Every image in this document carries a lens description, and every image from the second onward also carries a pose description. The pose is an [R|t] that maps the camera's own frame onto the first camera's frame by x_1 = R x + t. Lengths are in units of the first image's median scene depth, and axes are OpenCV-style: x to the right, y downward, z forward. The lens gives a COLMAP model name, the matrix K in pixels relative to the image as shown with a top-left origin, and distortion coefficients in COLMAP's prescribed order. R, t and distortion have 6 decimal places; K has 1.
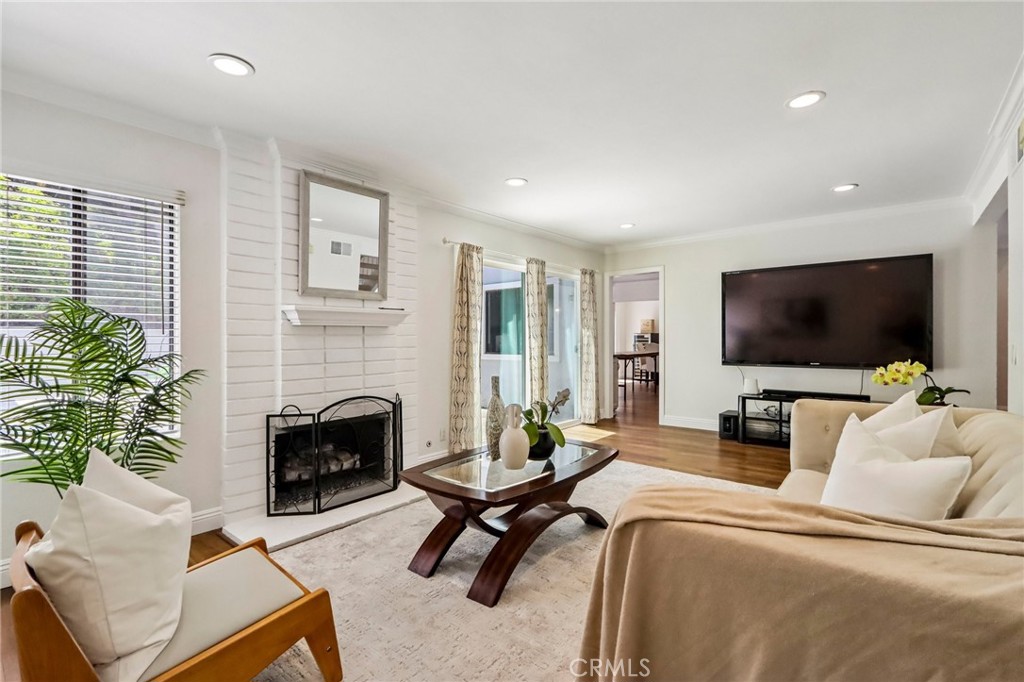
lens RADIAL K [[475.5, 0, 512.0], [0, 475.5, 341.0], [0, 0, 1]] dist [0.000410, -0.000353]
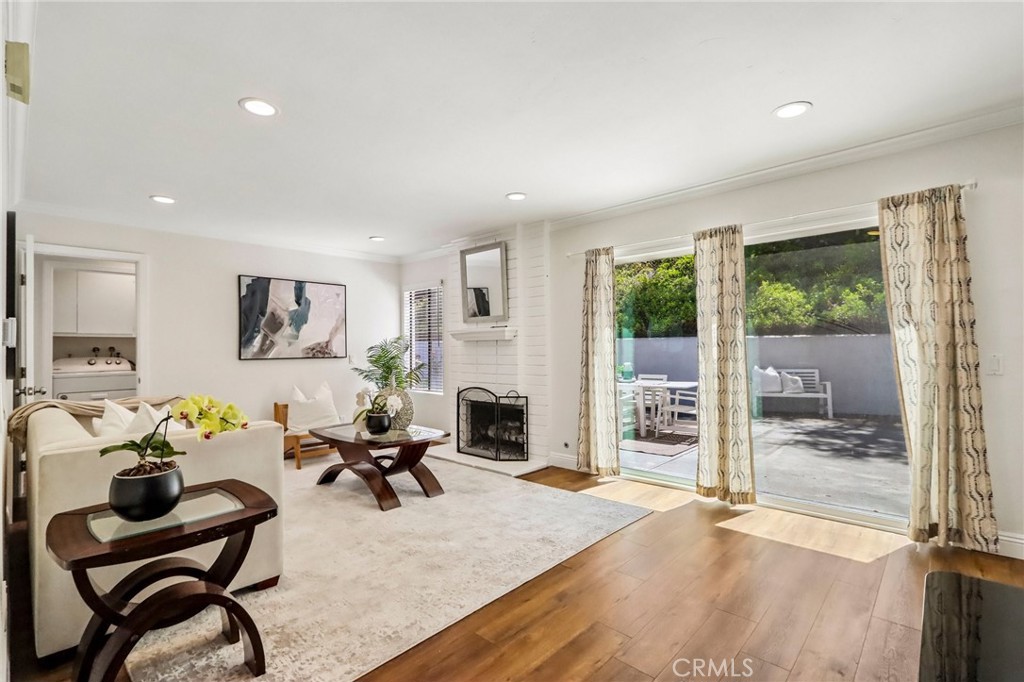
lens RADIAL K [[475.5, 0, 512.0], [0, 475.5, 341.0], [0, 0, 1]] dist [0.000410, -0.000353]
pose [[-0.063116, -0.000633, -0.998006, 1.105300], [0.012539, 0.999920, -0.001427, -0.024451], [0.997927, -0.012604, -0.063103, 1.124987]]
